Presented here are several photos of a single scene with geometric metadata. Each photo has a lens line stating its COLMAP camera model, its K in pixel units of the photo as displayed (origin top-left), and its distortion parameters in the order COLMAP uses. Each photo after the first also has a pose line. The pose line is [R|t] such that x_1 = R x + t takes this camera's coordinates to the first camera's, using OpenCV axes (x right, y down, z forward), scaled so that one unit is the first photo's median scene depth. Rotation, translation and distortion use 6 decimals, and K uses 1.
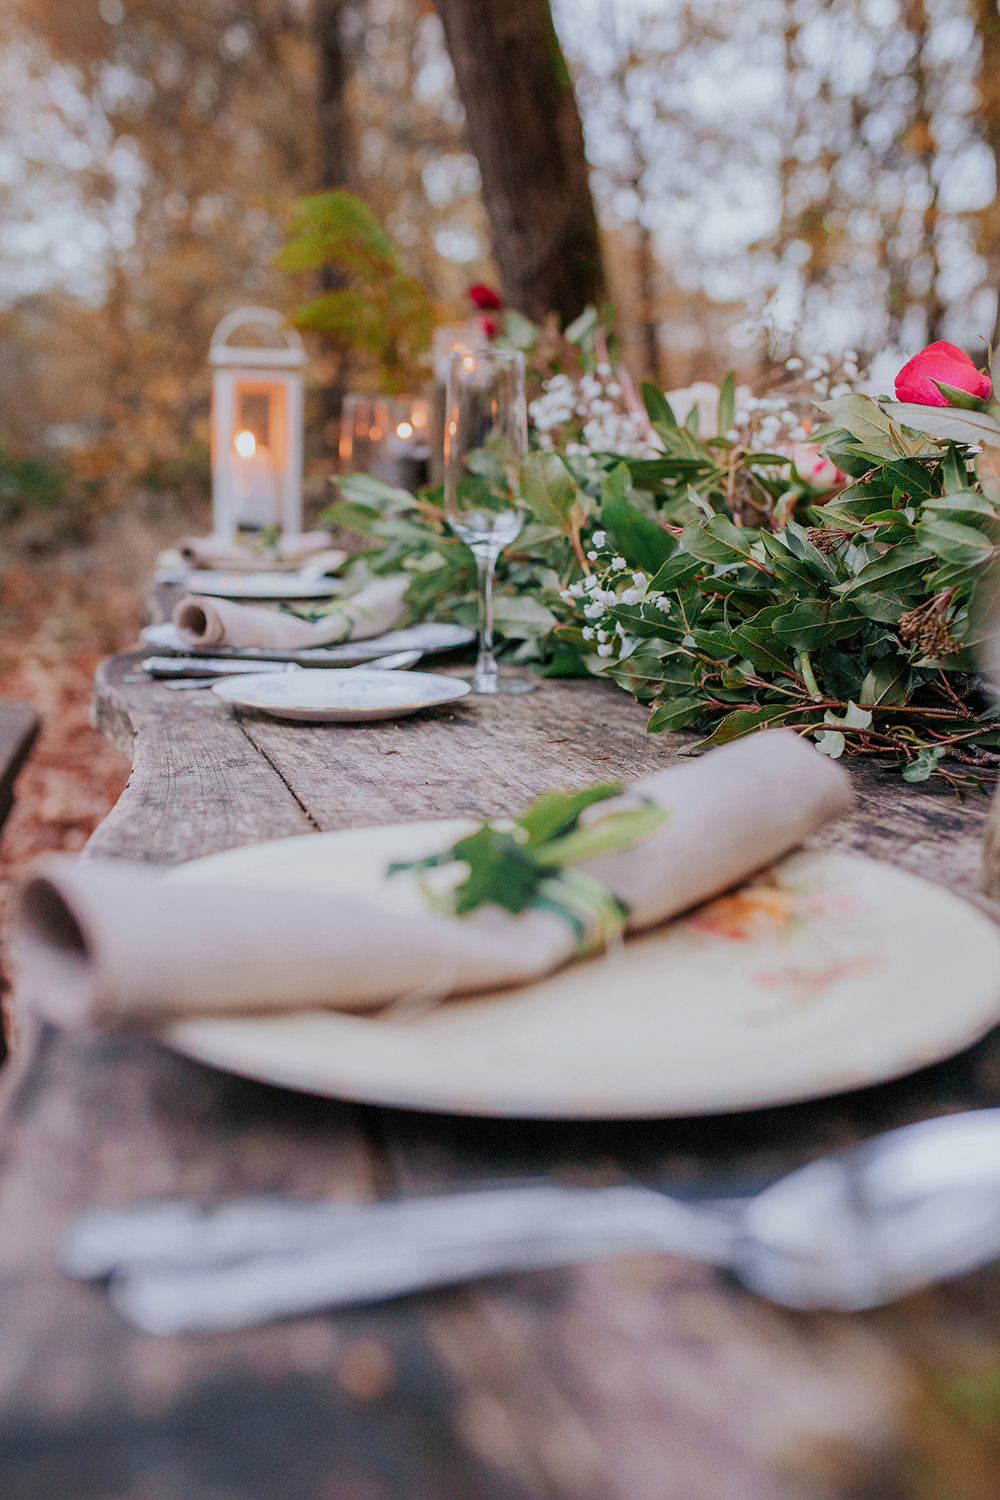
lens RADIAL K [[1571.8, 0, 497.8], [0, 1571.8, 753.9], [0, 0, 1]] dist [-0.035009, 0.000000]
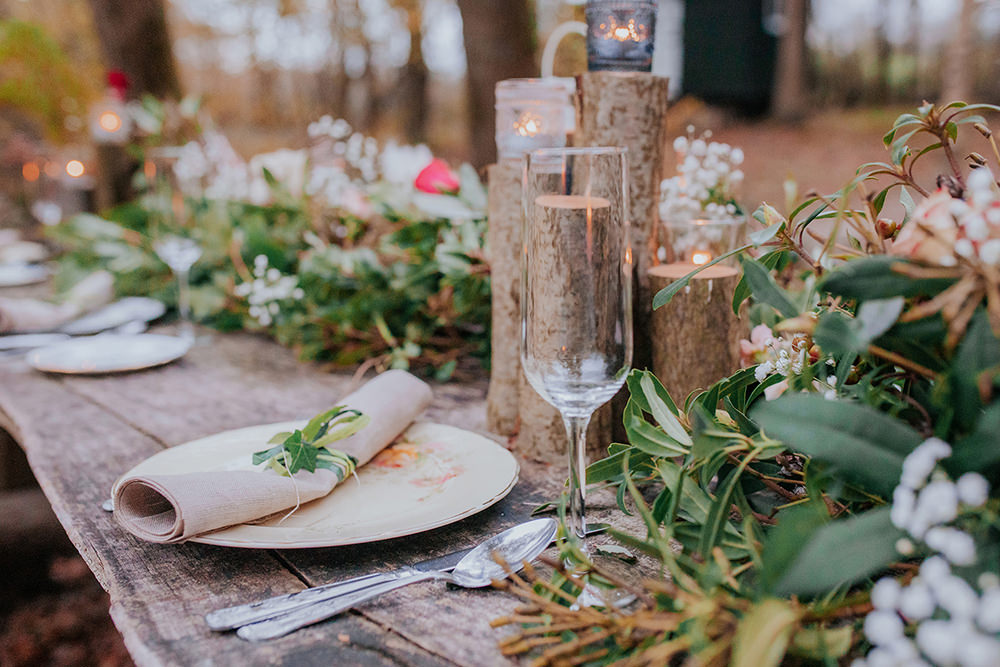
lens RADIAL K [[1047.9, 0, 500.1], [0, 1047.9, 332.2], [0, 0, 1]] dist [-0.035009, 0.000000]
pose [[0.926068, -0.090924, 0.366238, -0.157077], [0.092115, 0.995646, 0.014260, -0.054172], [-0.365940, 0.020530, 0.930412, -0.300102]]
